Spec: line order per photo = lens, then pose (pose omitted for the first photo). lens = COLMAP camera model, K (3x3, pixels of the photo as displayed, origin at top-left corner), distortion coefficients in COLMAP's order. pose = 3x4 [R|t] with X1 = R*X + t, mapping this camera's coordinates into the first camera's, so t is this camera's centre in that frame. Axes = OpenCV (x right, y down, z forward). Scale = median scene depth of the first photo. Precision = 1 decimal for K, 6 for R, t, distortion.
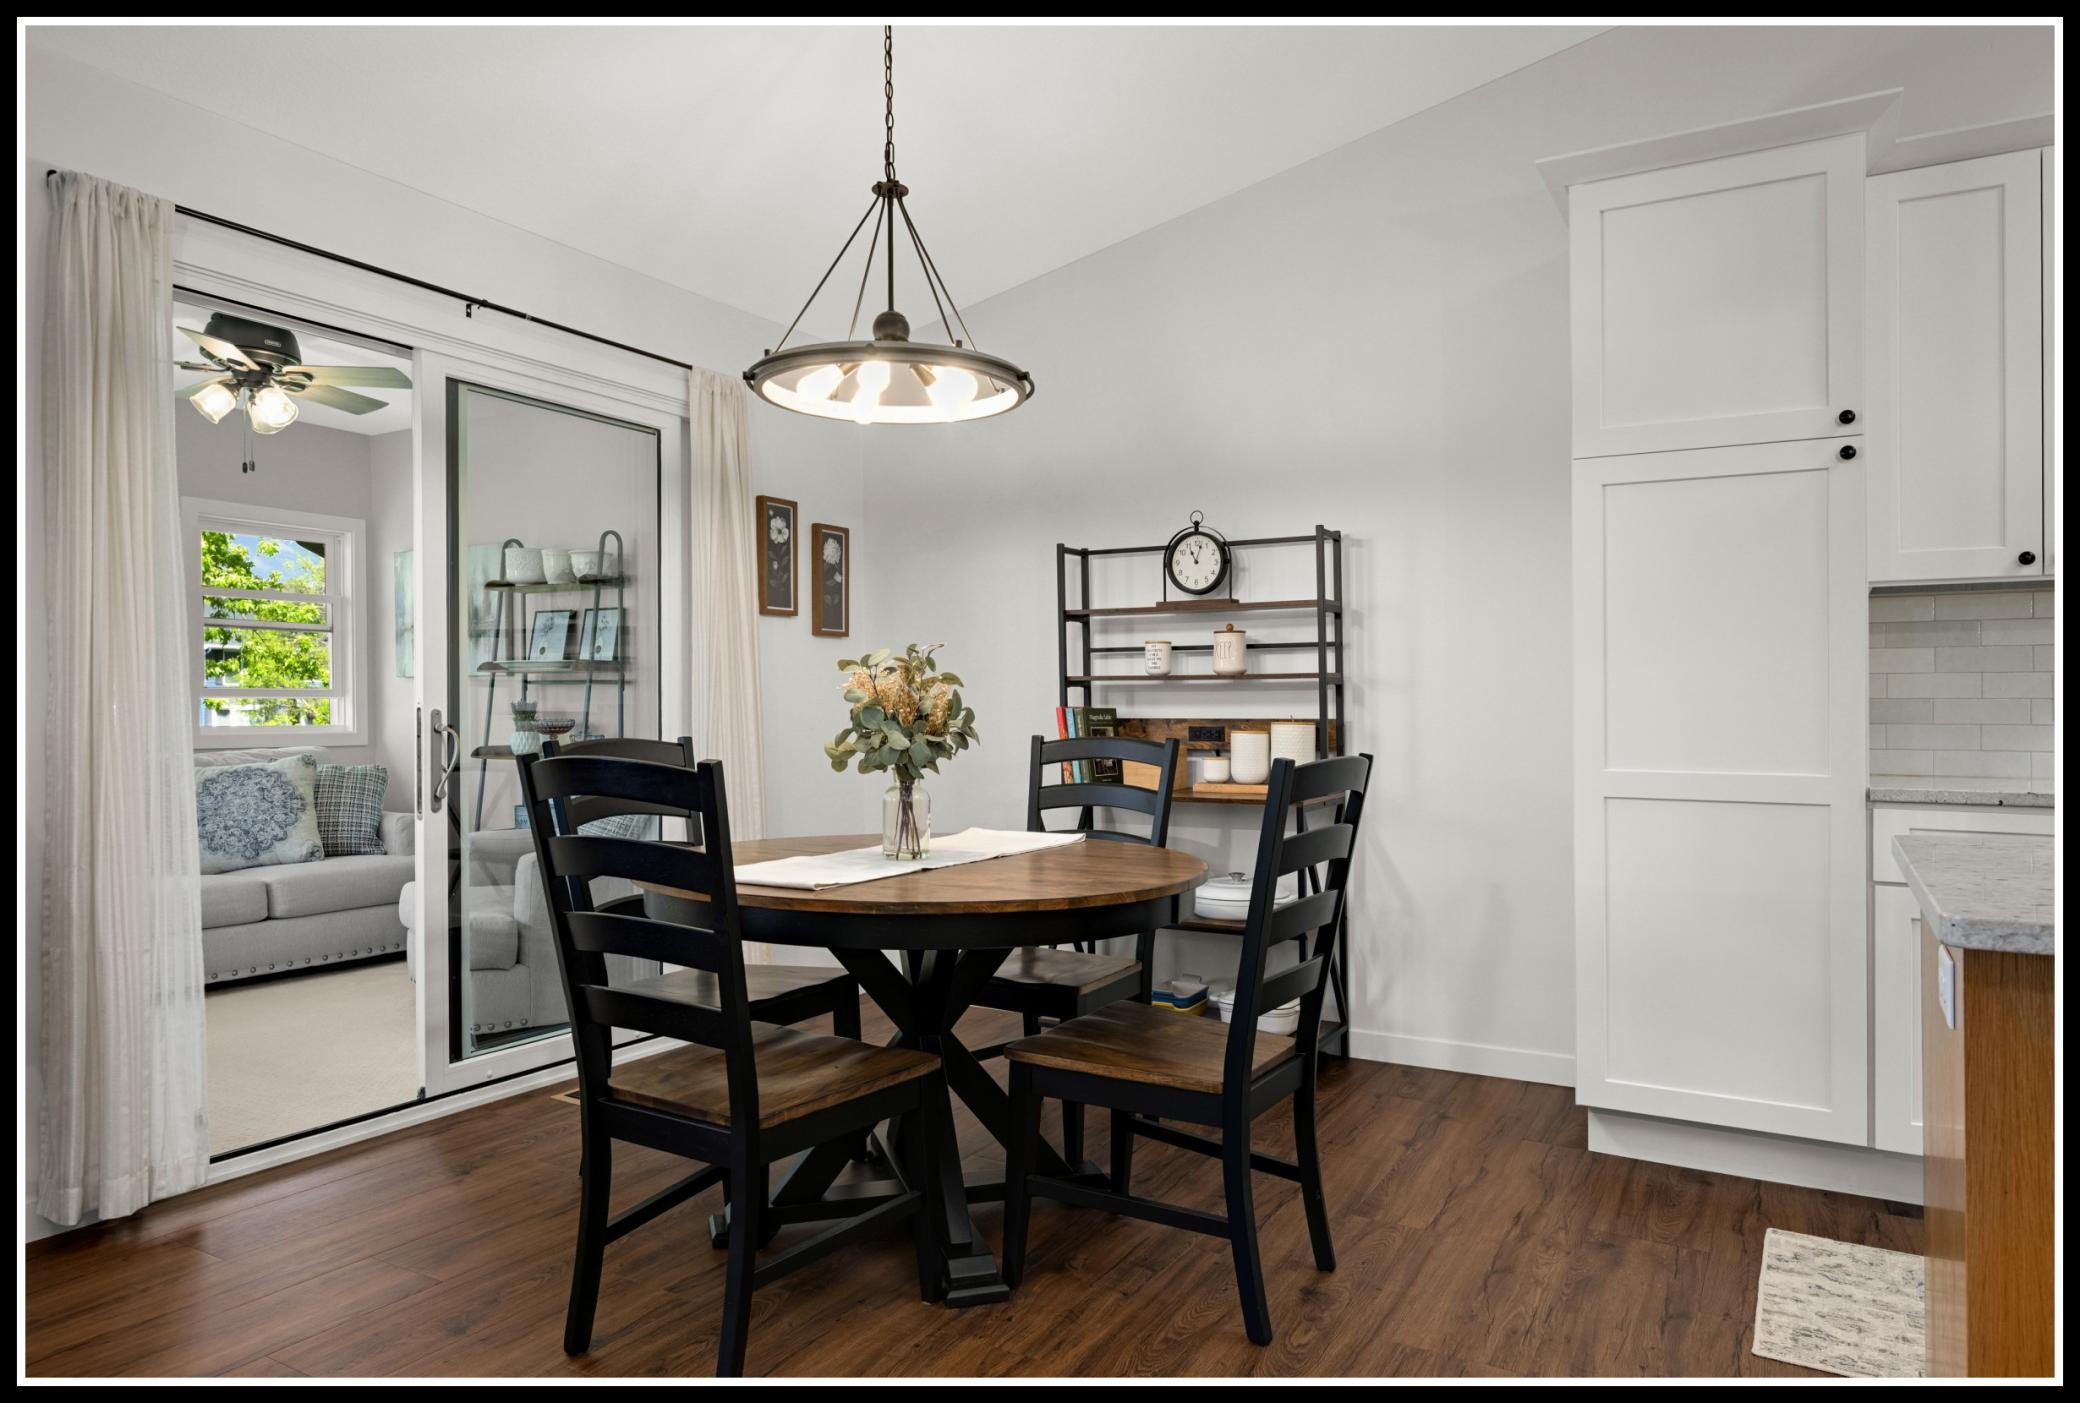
lens RADIAL K [[1342.2, 0, 1040.0], [0, 1342.2, 701.5], [0, 0, 1]] dist [0.004218, 0.000308]
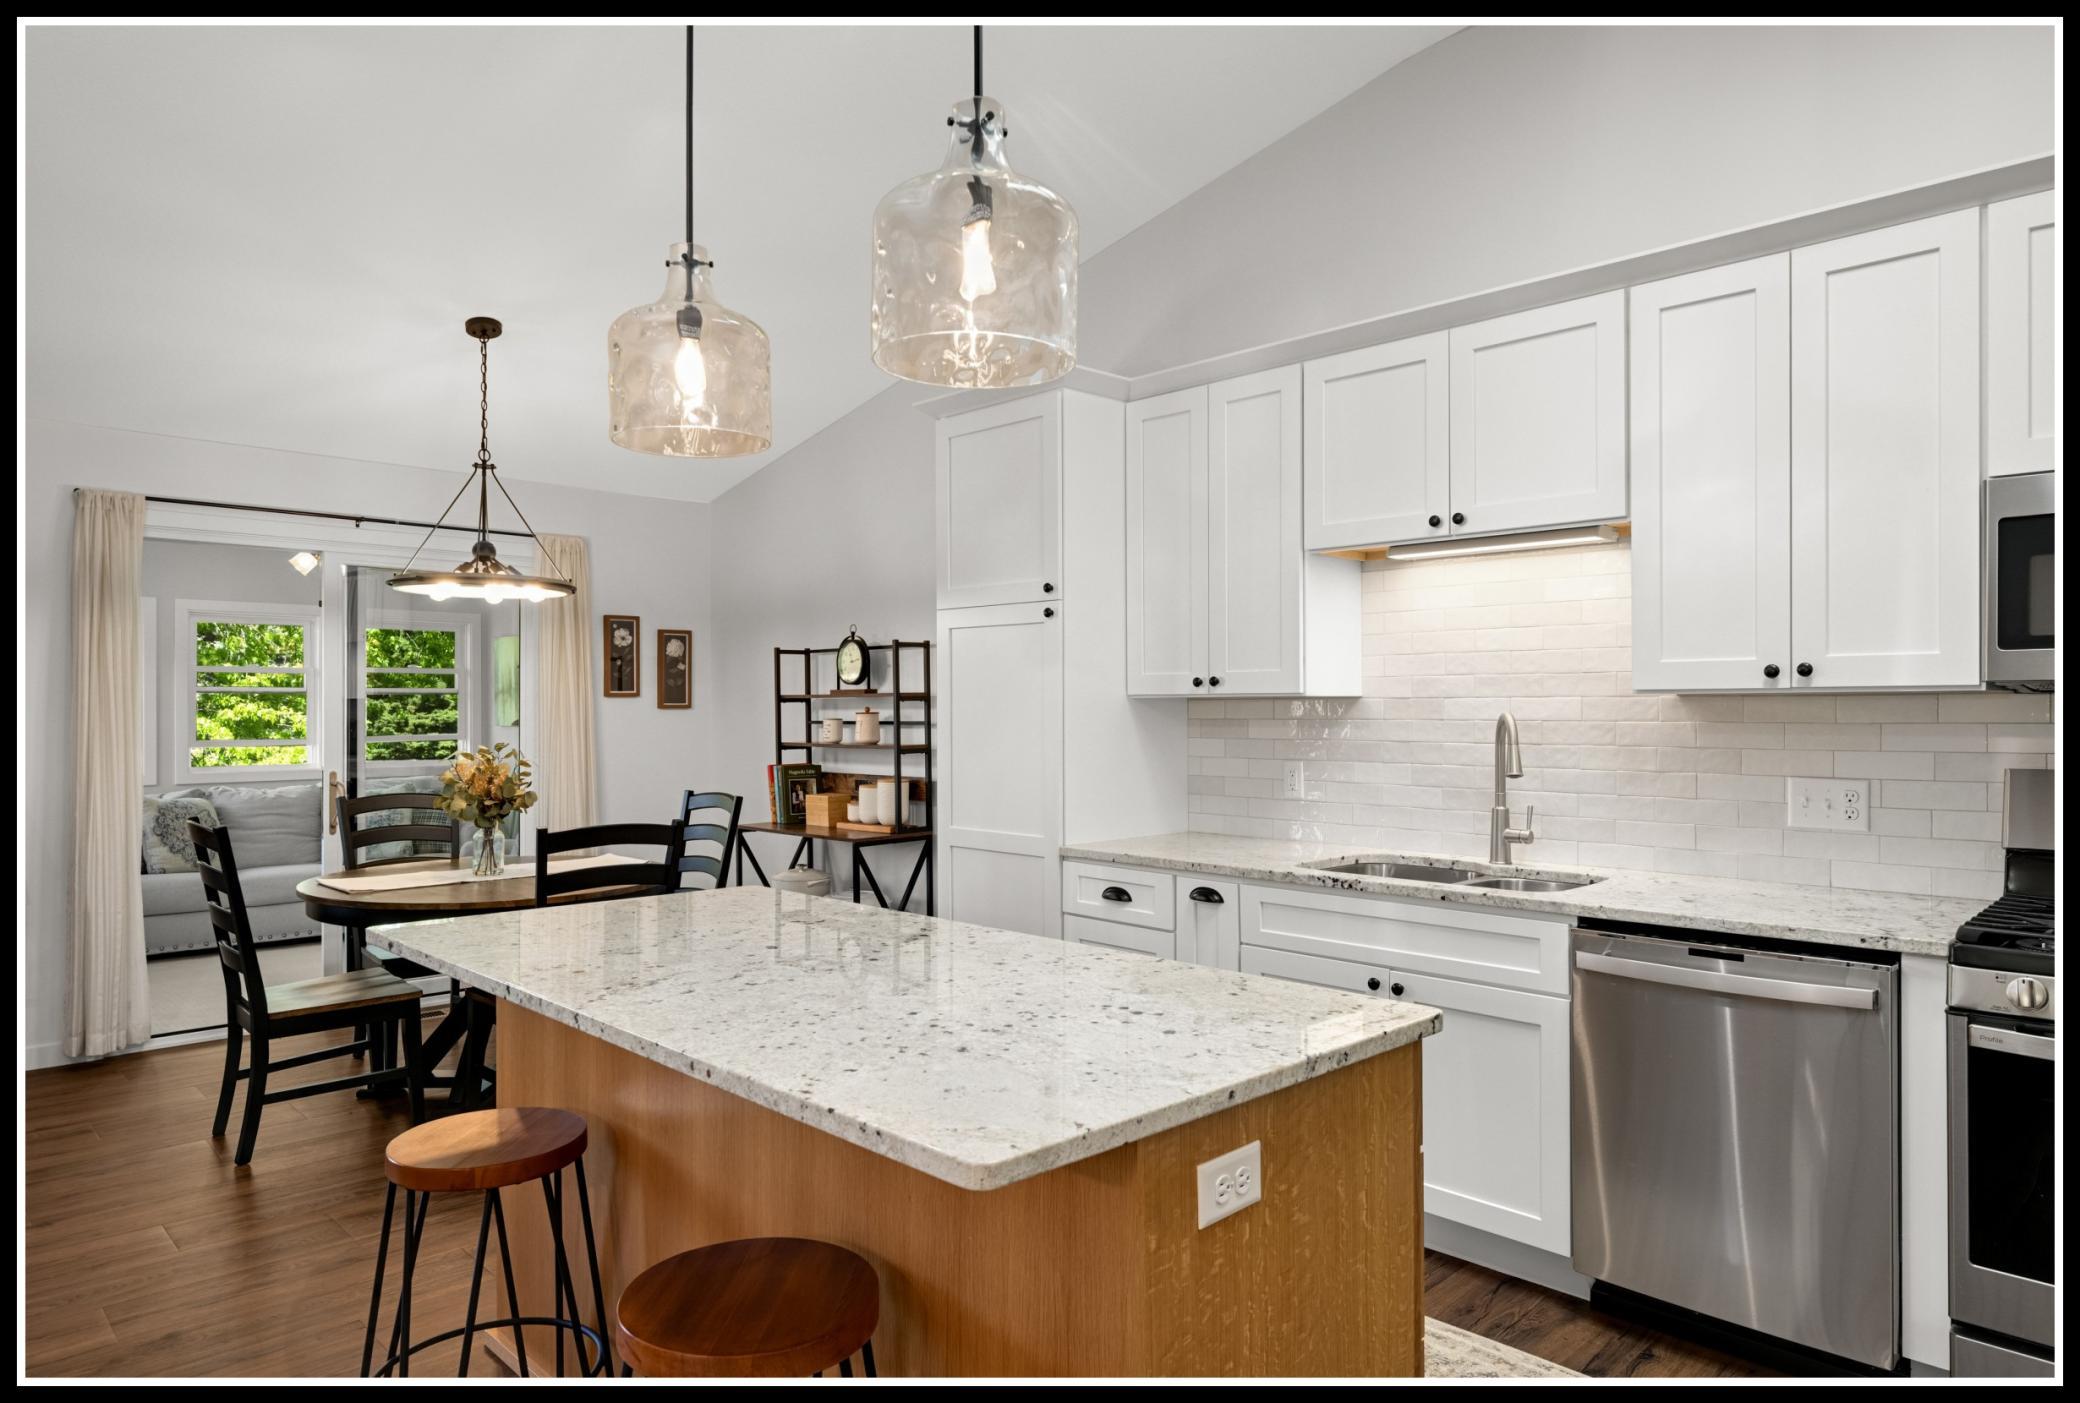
lens RADIAL K [[1285.1, 0, 1040.0], [0, 1285.1, 701.5], [0, 0, 1]] dist [-0.000466, -0.000490]
pose [[0.963232, -0.005370, -0.268616, 0.654776], [0.005682, 0.999984, 0.000383, -0.061794], [0.268609, -0.001895, 0.963247, -0.222329]]
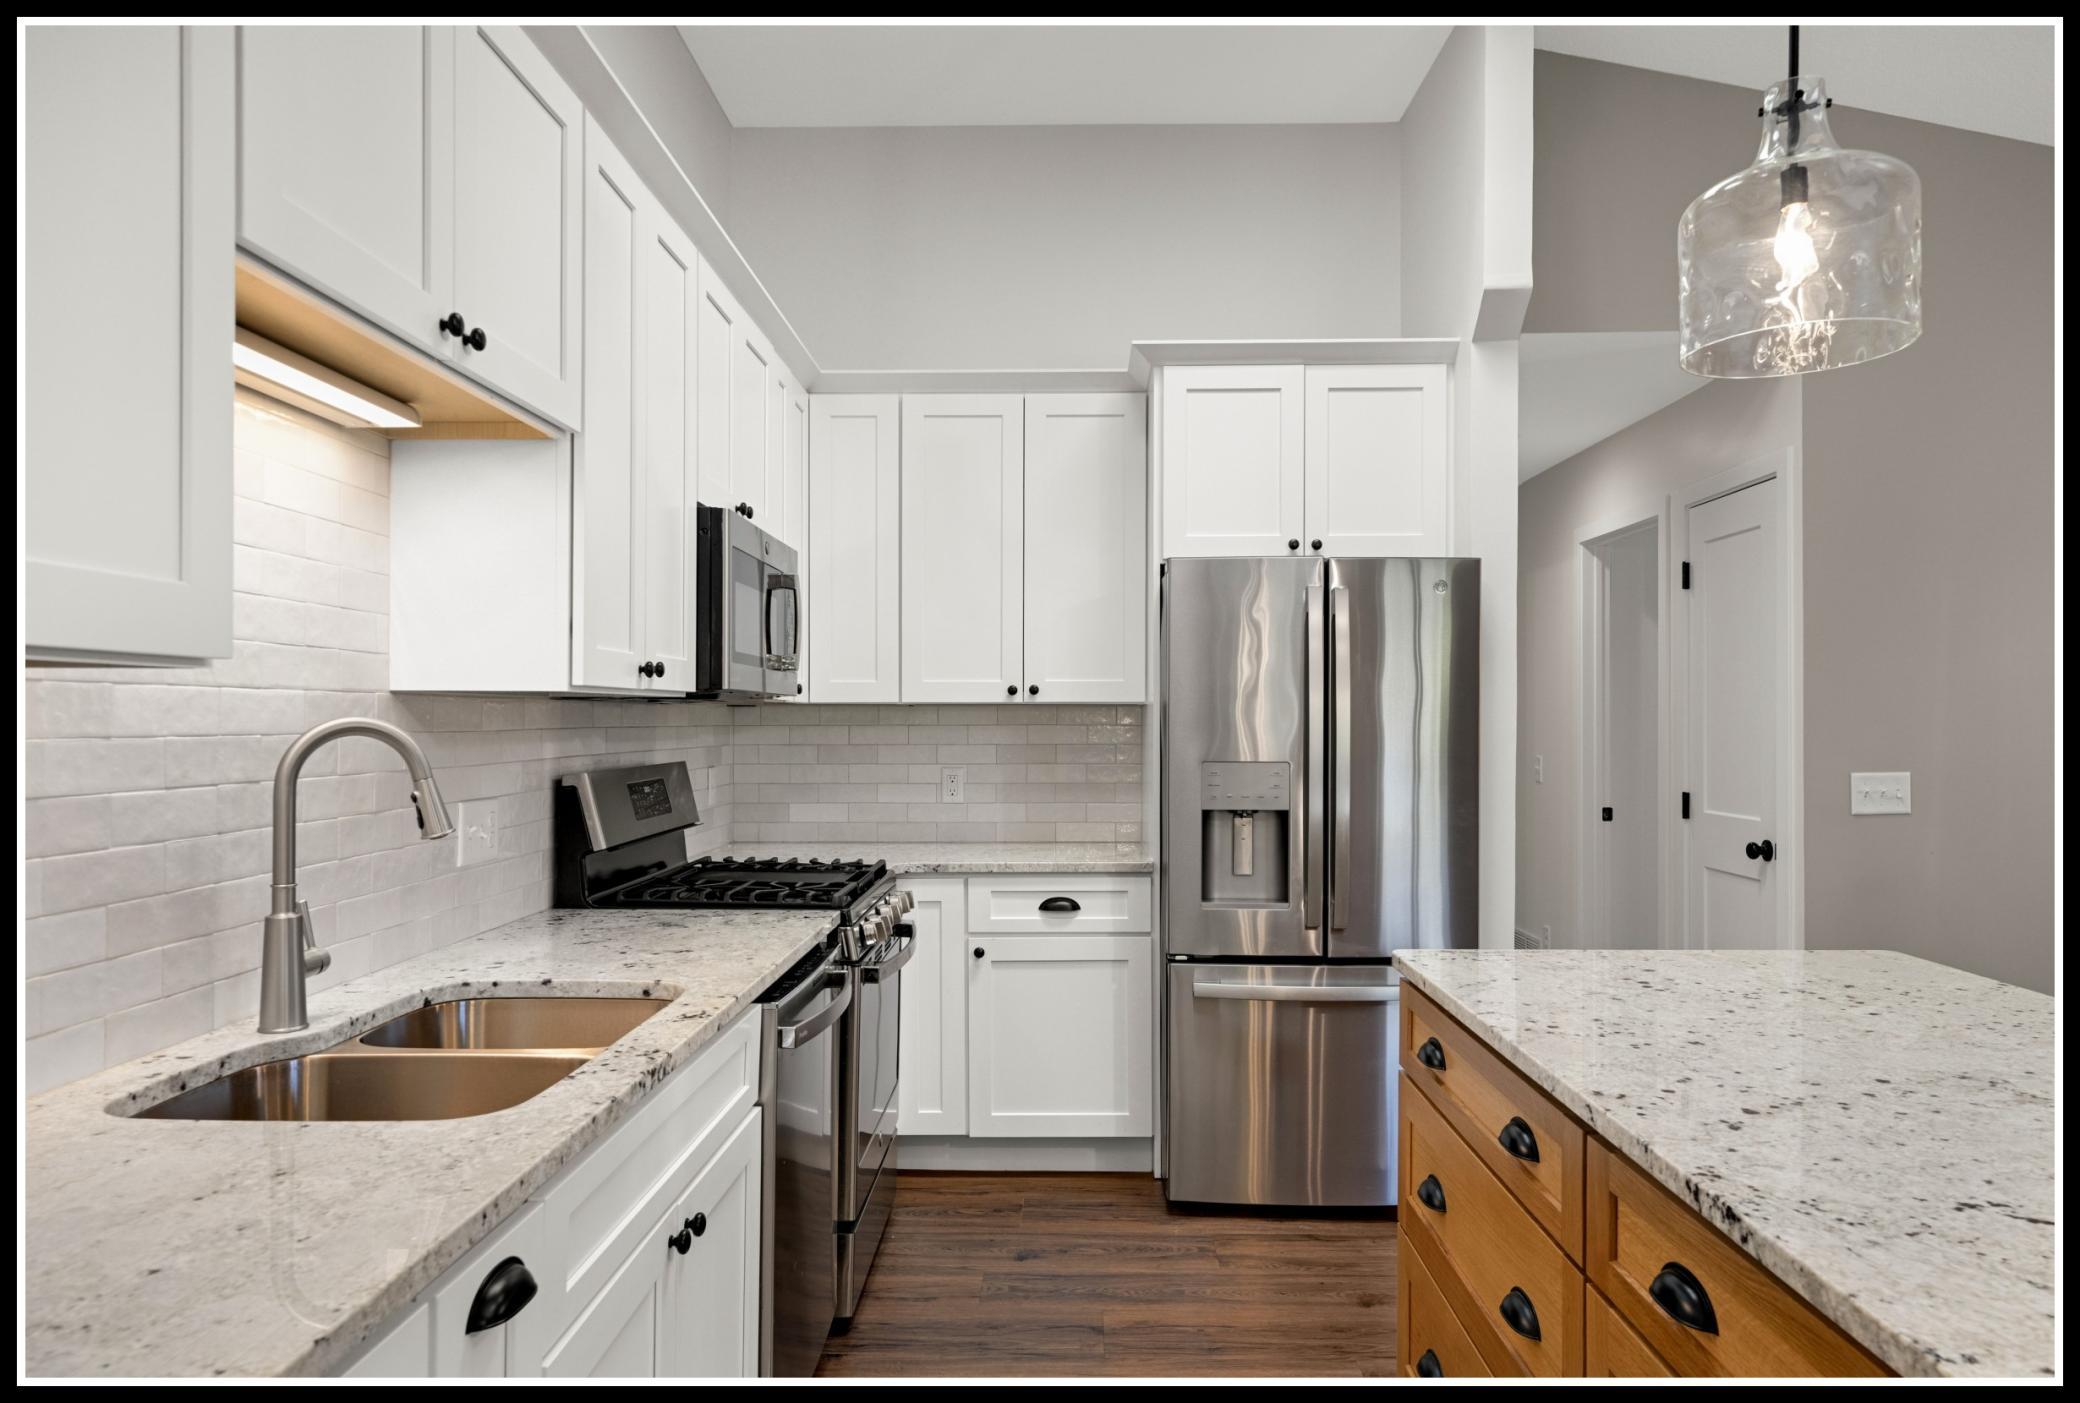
lens RADIAL K [[1368.0, 0, 1049.1], [0, 1368.0, 706.4], [0, 0, 1]] dist [0.034381, 0.000176]
pose [[-0.492116, 0.004531, 0.870518, 0.223058], [-0.007068, 0.999933, -0.009201, -0.054208], [-0.870501, -0.010681, -0.492051, 0.656053]]
